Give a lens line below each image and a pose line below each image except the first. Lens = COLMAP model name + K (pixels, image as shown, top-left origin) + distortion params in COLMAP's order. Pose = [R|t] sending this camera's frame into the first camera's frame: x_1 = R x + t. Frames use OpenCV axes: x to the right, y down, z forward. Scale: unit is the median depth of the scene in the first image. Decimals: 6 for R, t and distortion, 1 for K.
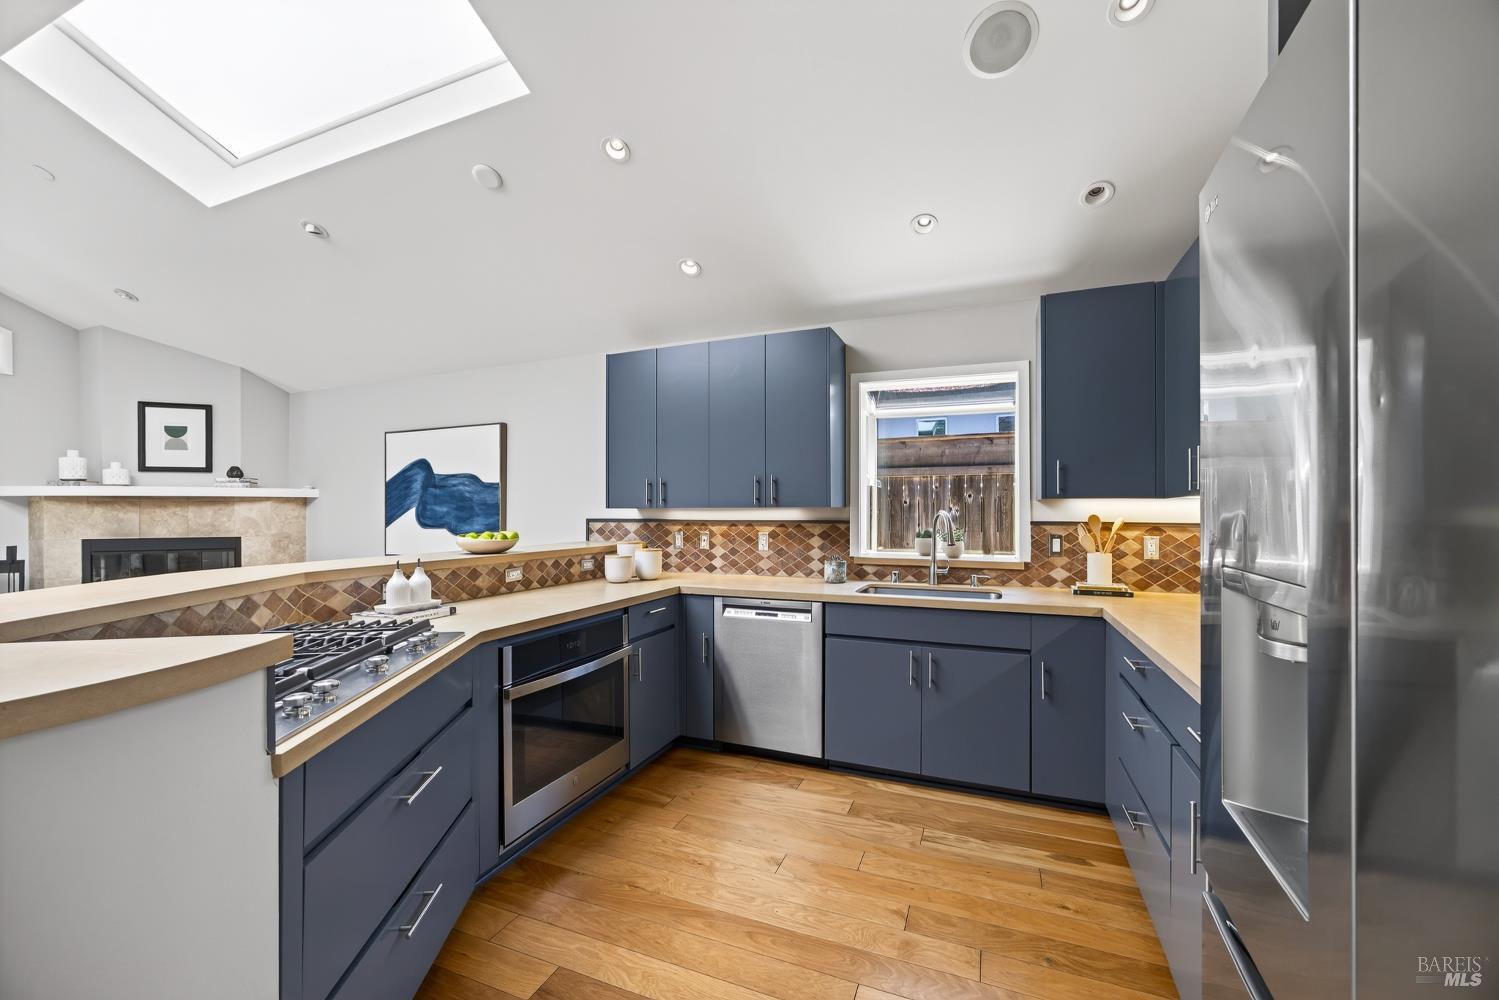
lens RADIAL K [[563.1, 0, 741.4], [0, 563.1, 514.0], [0, 0, 1]] dist [-0.010055, -0.000166]
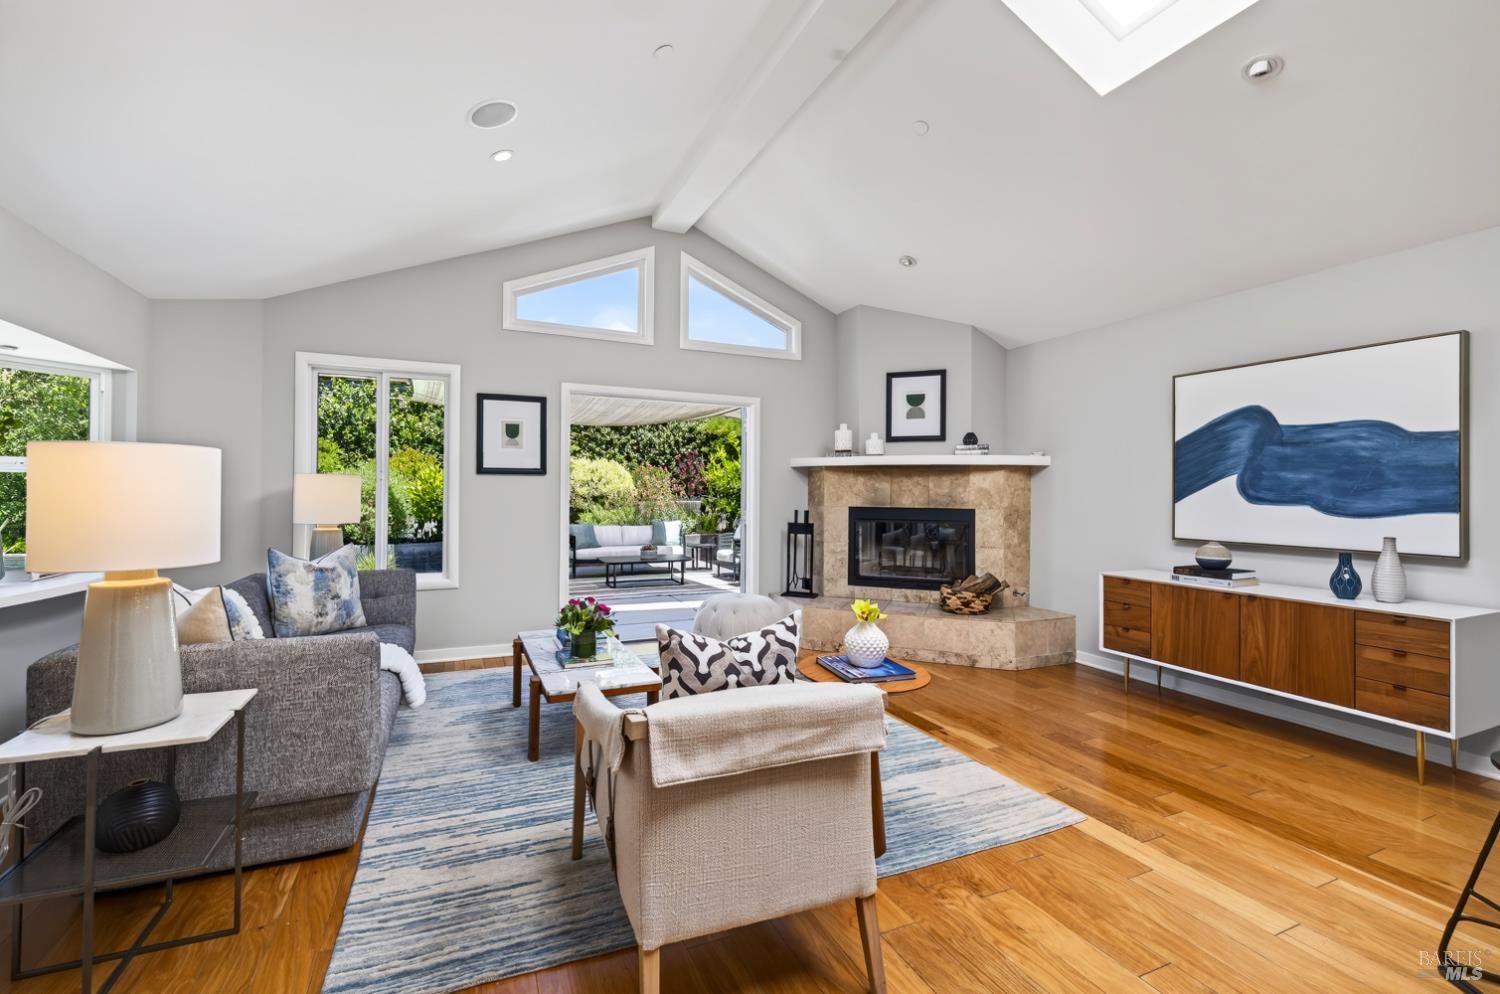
lens RADIAL K [[630.2, 0, 753.4], [0, 630.2, 489.0], [0, 0, 1]] dist [0.000499, -0.000045]
pose [[0.723691, 0.006618, -0.690092, -0.583148], [-0.013684, 0.999895, -0.004761, 0.023121], [0.689988, 0.012889, 0.723706, 0.000813]]
